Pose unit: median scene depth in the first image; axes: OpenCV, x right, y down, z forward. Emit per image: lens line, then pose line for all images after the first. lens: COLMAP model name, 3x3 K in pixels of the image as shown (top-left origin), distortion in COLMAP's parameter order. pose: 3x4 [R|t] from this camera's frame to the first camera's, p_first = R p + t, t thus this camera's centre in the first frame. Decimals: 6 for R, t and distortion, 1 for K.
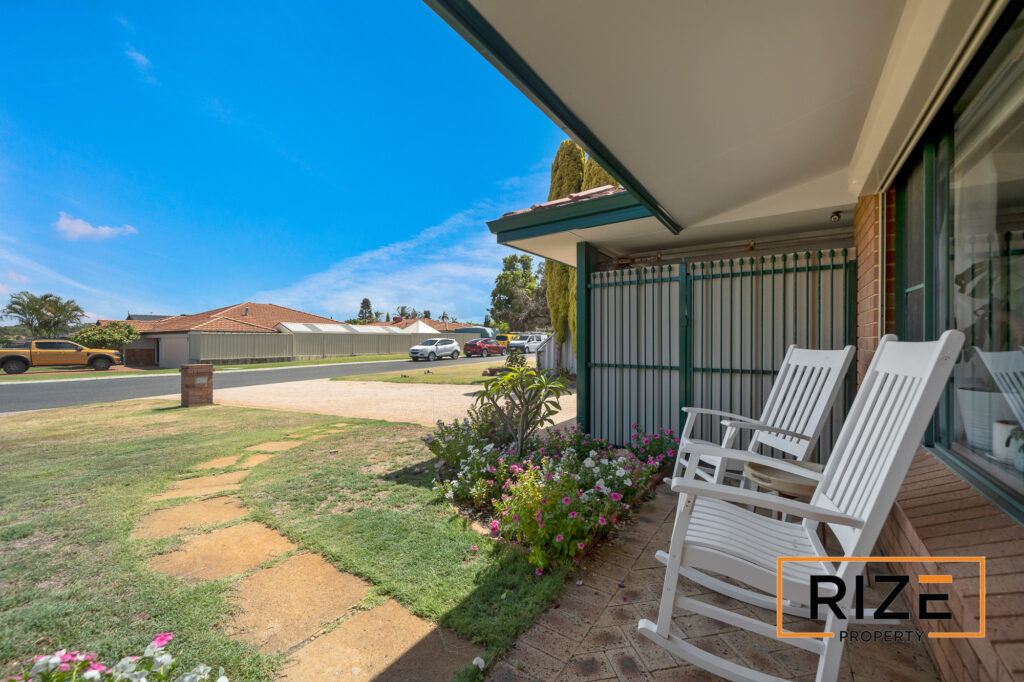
lens RADIAL K [[405.4, 0, 508.8], [0, 405.4, 341.7], [0, 0, 1]] dist [-0.000245, 0.000031]
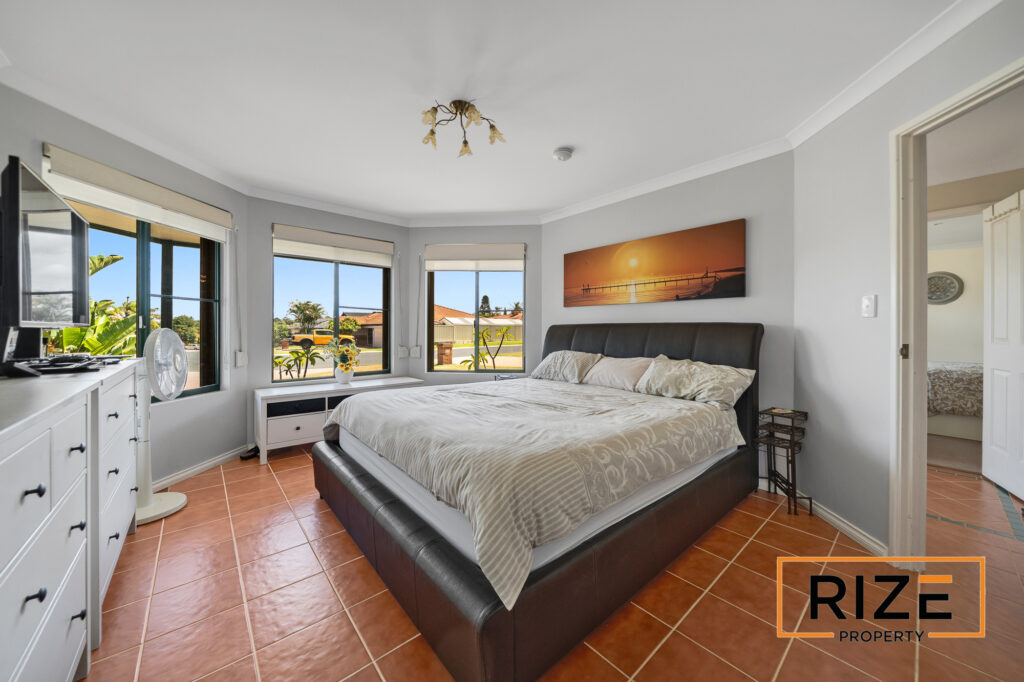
lens RADIAL K [[360.2, 0, 511.3], [0, 360.2, 334.0], [0, 0, 1]] dist [-0.000914, 0.000040]
pose [[0.969026, 0.004252, -0.246922, -0.019043], [-0.001917, 0.999951, 0.009695, -0.001582], [0.246951, -0.008921, 0.968987, -0.213211]]
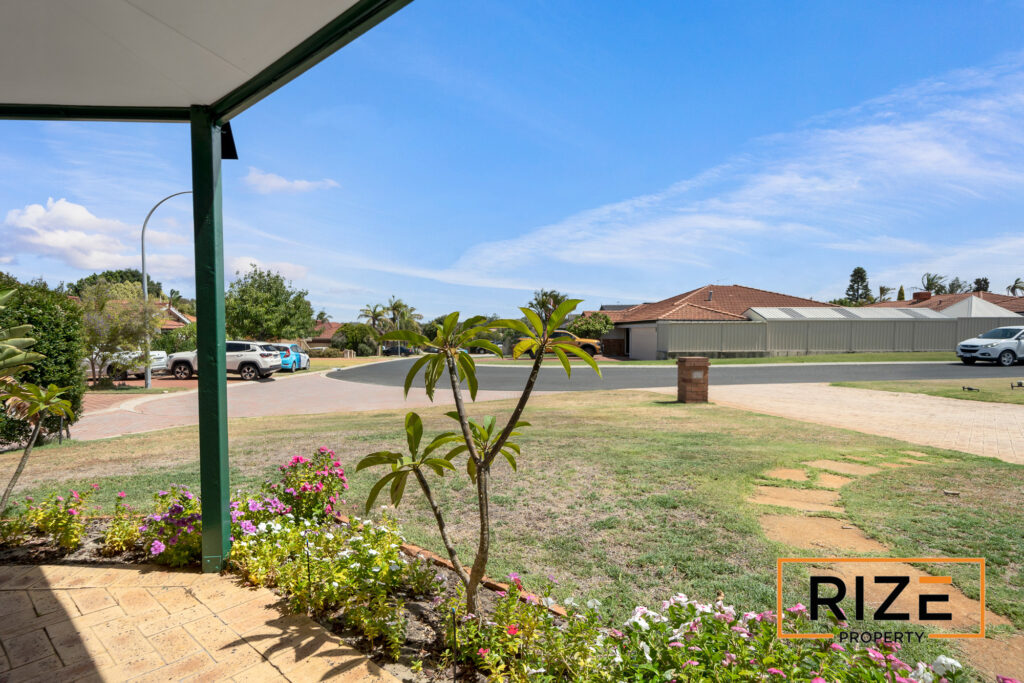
lens RADIAL K [[536.9, 0, 506.2], [0, 536.9, 338.7], [0, 0, 1]] dist [0.001686, -0.000072]
pose [[0.612412, 0.010482, -0.790469, -0.029558], [-0.000671, 0.999919, 0.012740, 0.000088], [0.790538, -0.007271, 0.612369, -0.023613]]
